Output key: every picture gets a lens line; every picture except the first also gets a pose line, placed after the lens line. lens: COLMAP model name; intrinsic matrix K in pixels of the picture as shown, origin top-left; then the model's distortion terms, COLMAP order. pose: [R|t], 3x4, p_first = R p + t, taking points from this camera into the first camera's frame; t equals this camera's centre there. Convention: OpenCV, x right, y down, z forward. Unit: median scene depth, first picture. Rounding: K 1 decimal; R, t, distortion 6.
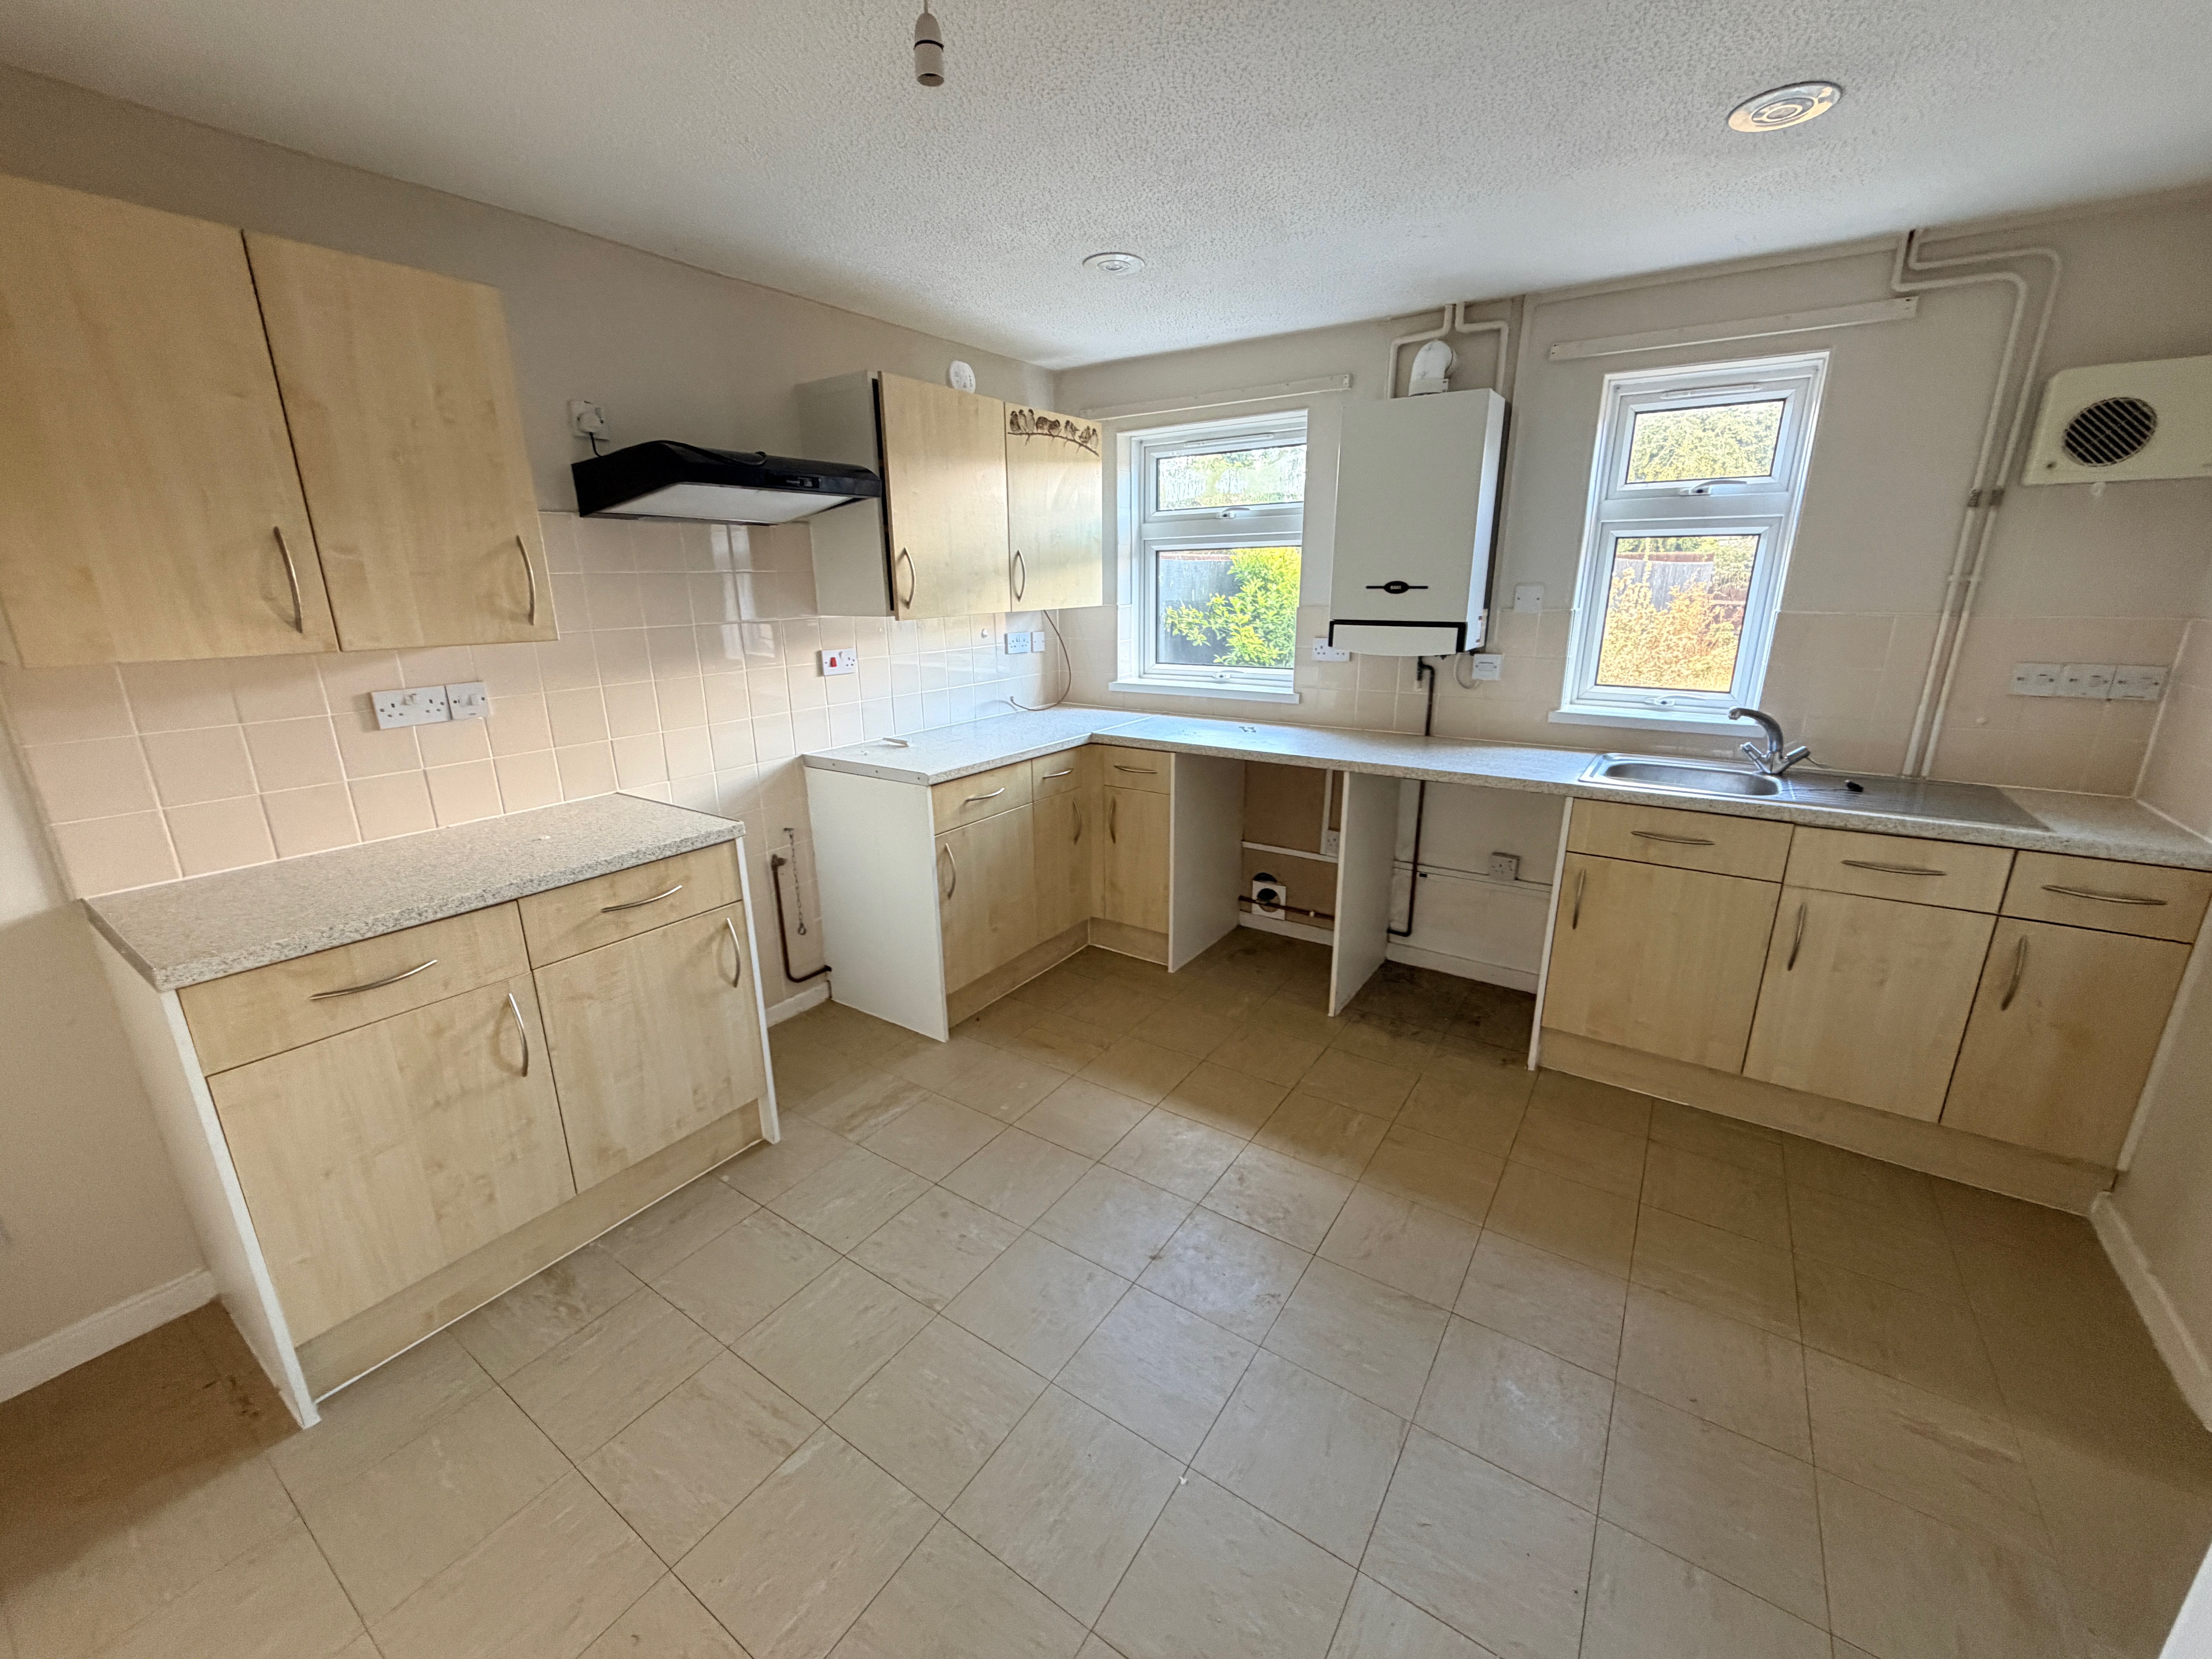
lens RADIAL K [[909.2, 0, 1078.8], [0, 909.2, 837.0], [0, 0, 1]] dist [-0.002510, -0.000710]
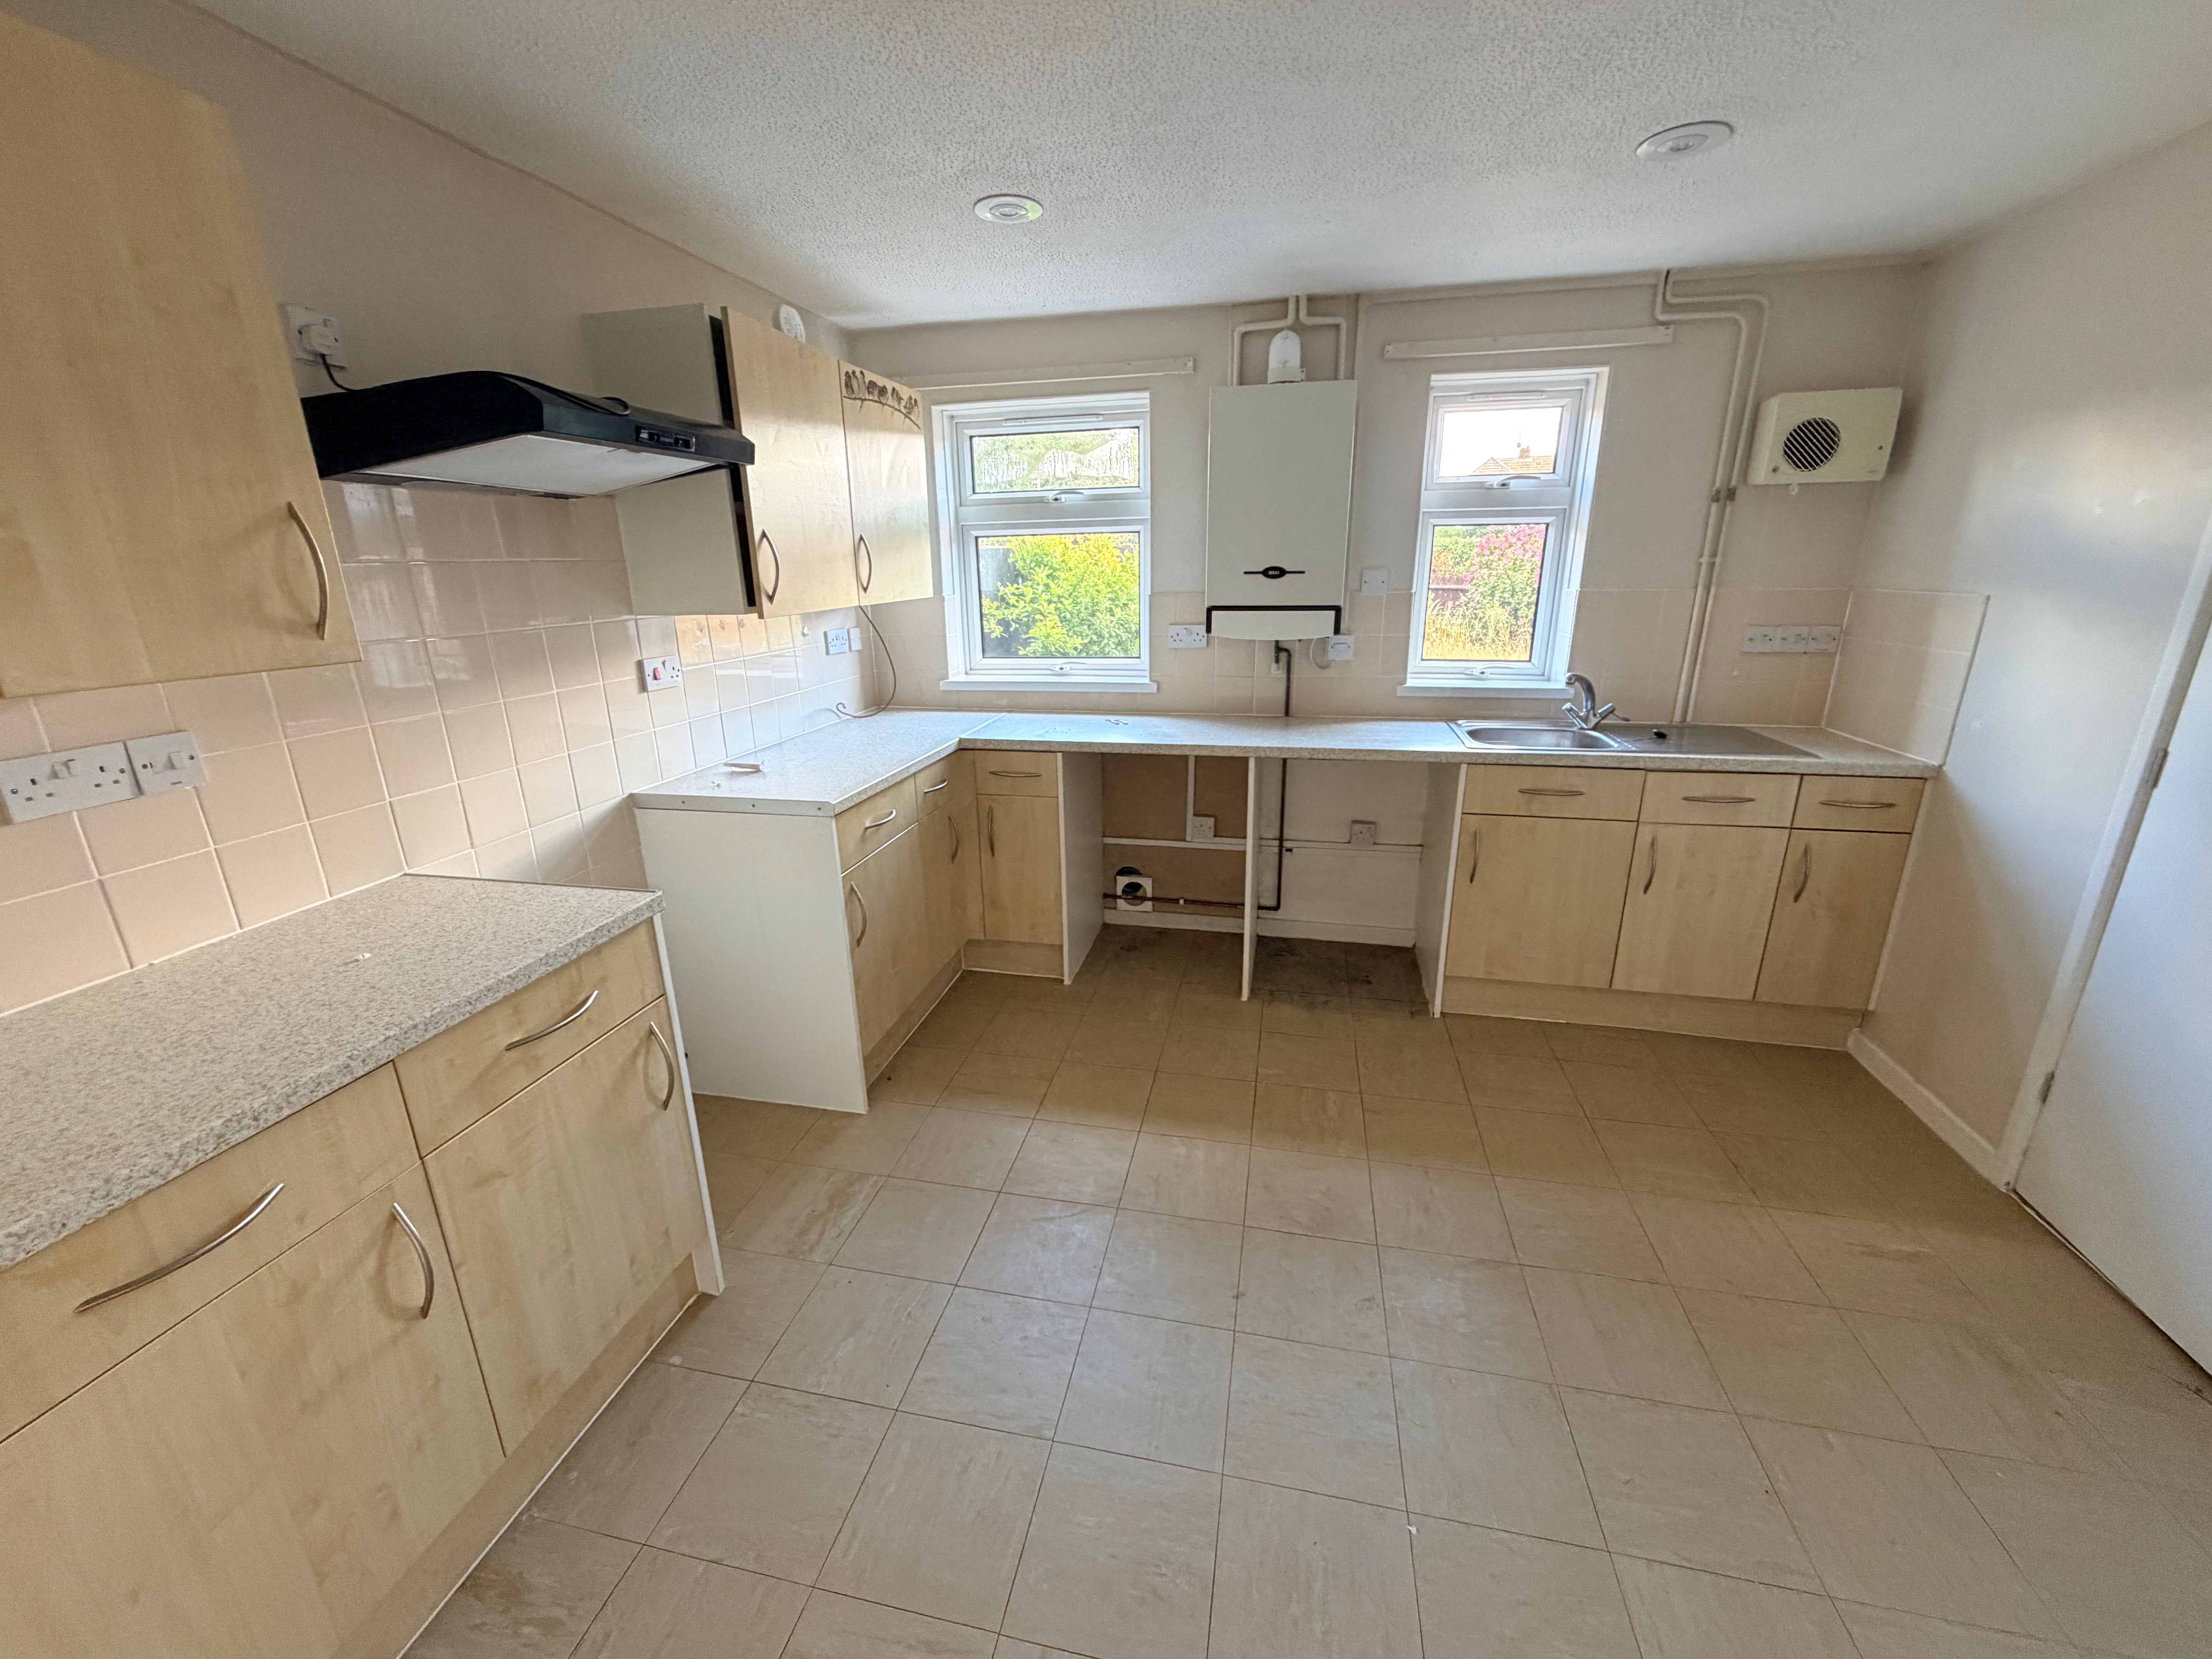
lens RADIAL K [[909.2, 0, 1078.8], [0, 909.2, 837.0], [0, 0, 1]] dist [-0.002510, -0.000710]
pose [[0.922691, -0.116078, 0.367650, -0.278941], [0.112651, 0.993156, 0.030849, -0.039883], [-0.368715, 0.012952, 0.929452, 0.150808]]
